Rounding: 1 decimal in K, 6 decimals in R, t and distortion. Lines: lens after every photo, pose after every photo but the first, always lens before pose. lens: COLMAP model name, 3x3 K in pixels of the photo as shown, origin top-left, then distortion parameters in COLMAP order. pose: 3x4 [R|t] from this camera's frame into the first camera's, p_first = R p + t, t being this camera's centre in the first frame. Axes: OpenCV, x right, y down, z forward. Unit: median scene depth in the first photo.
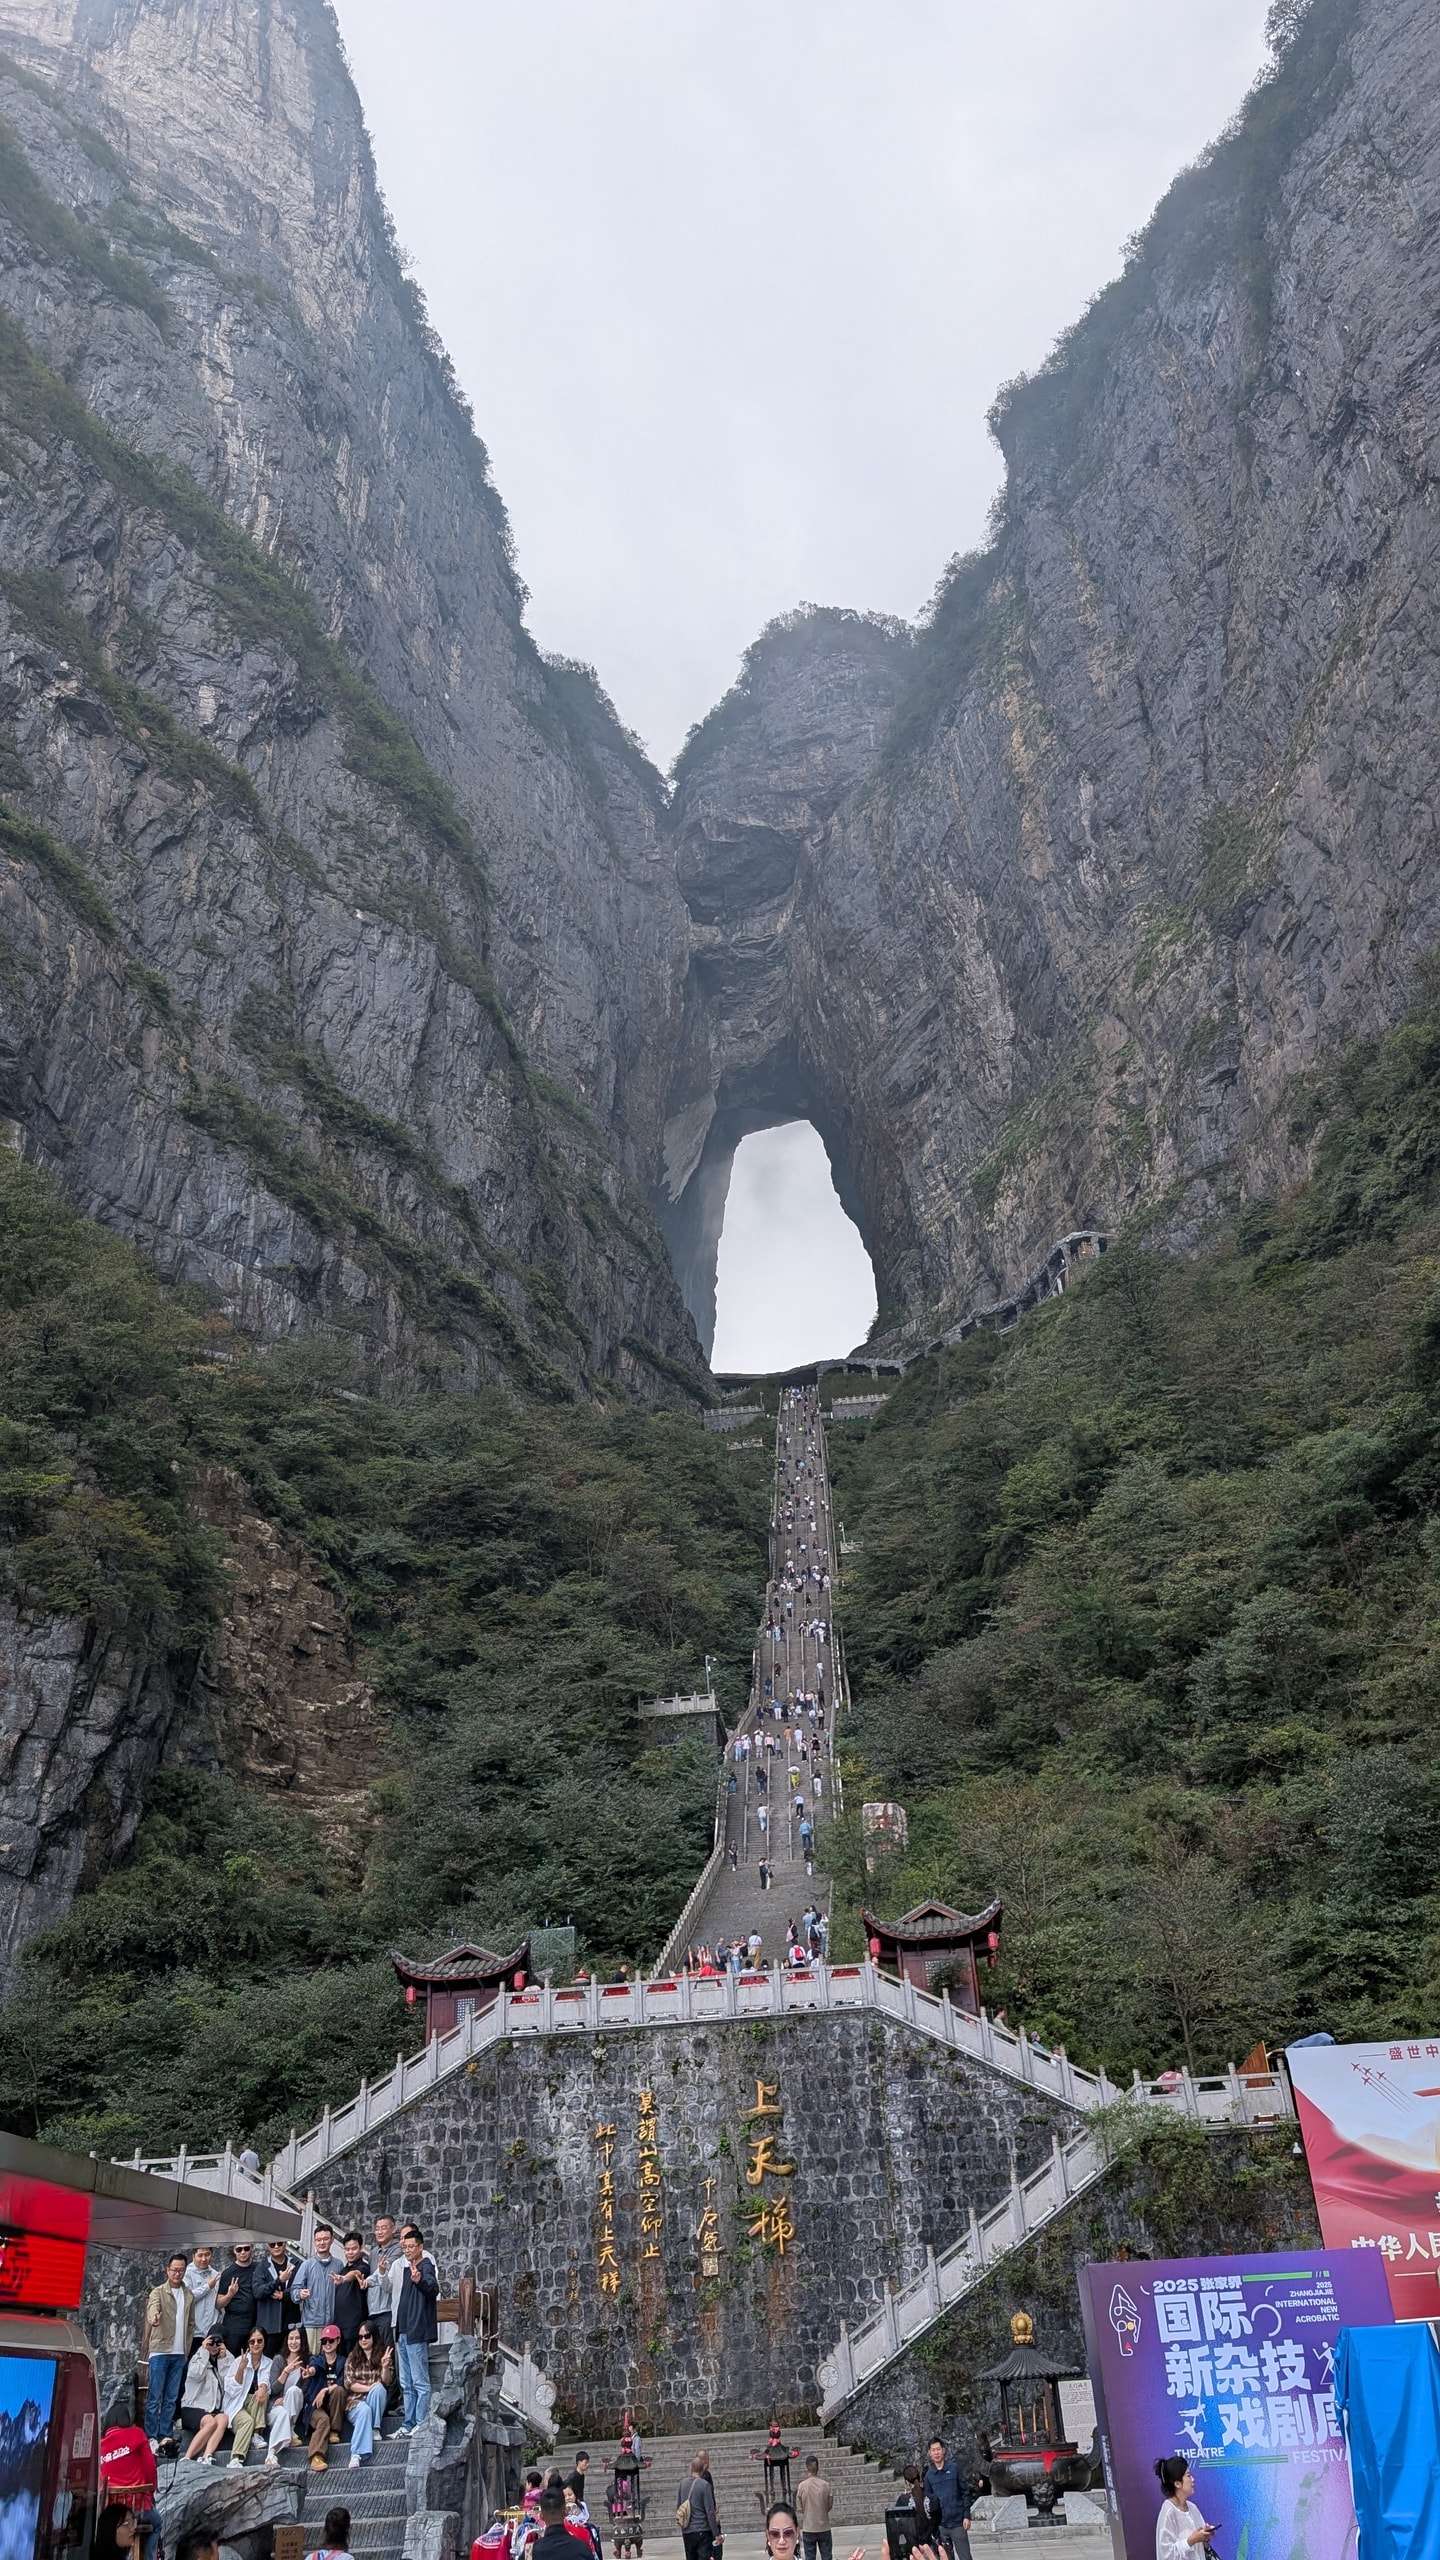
lens RADIAL K [[1849.7, 0, 712.6], [0, 1849.7, 1271.6], [0, 0, 1]] dist [0.139695, -0.449459]
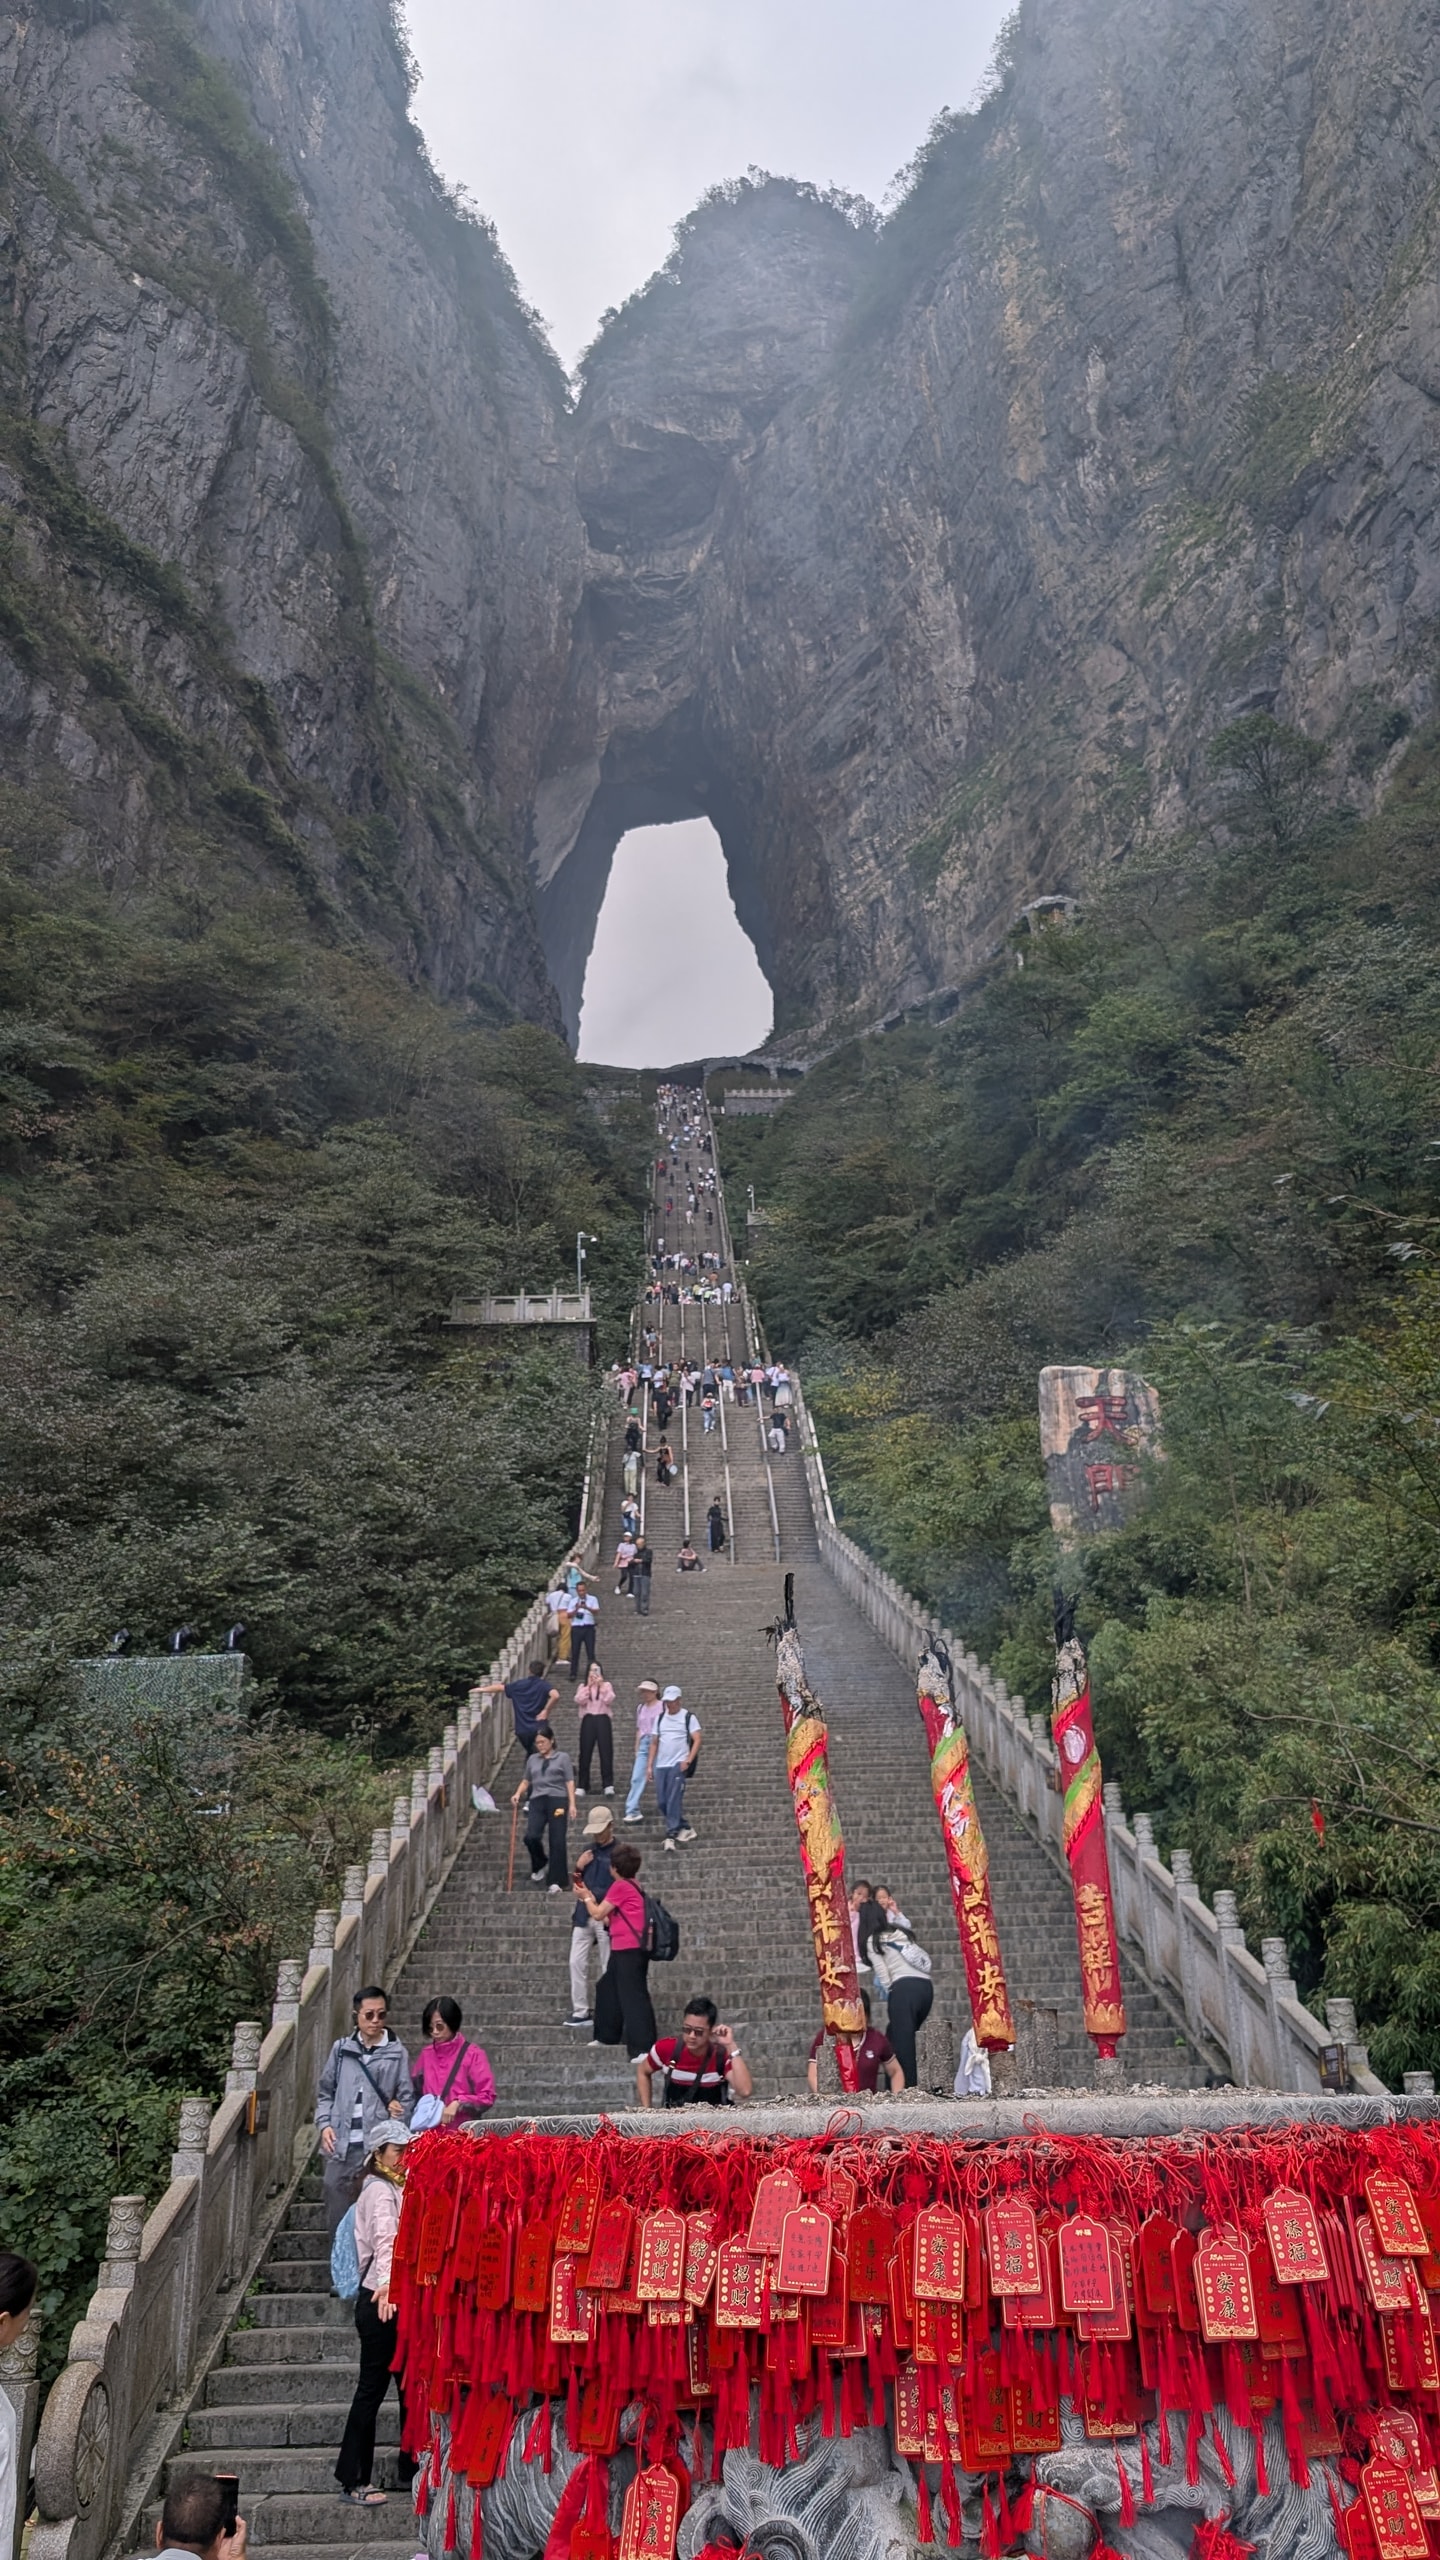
lens RADIAL K [[1823.6, 0, 691.3], [0, 1823.6, 1278.3], [0, 0, 1]] dist [0.004370, 0.005065]
pose [[0.994011, 0.077024, 0.077523, -0.005003], [-0.084437, 0.991658, 0.097394, 0.073154], [-0.069374, -0.103356, 0.992222, 0.199974]]
